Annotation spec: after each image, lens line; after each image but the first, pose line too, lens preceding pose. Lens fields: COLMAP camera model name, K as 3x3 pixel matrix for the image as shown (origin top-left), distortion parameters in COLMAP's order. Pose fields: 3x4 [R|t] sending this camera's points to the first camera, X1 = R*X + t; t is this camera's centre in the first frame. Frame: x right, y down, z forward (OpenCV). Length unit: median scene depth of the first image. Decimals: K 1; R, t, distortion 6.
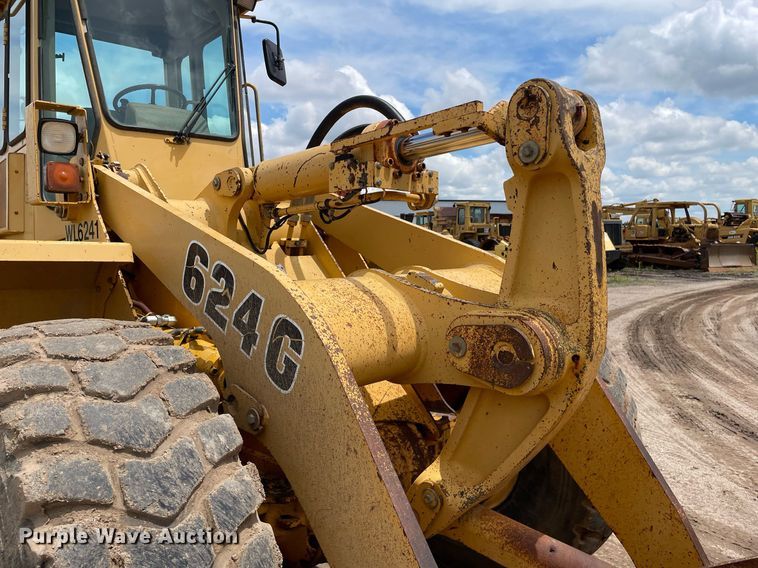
lens RADIAL K [[568.8, 0, 378.6], [0, 568.8, 277.8], [0, 0, 1]] dist [0.061463, -0.067118]
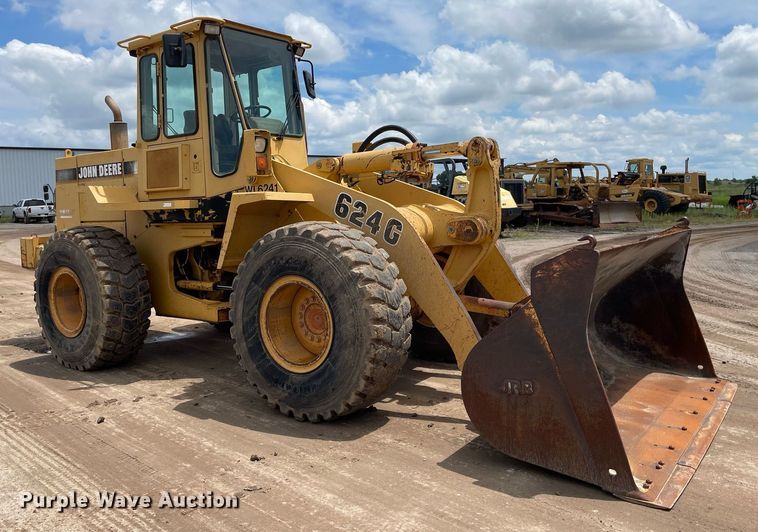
lens RADIAL K [[629.2, 0, 376.0], [0, 629.2, 262.6], [0, 0, 1]] dist [0.056734, -0.000831]
pose [[0.986021, -0.019814, 0.165440, -0.039298], [0.014435, 0.999329, 0.033652, 0.009172], [-0.165996, -0.030794, 0.985646, -0.105894]]
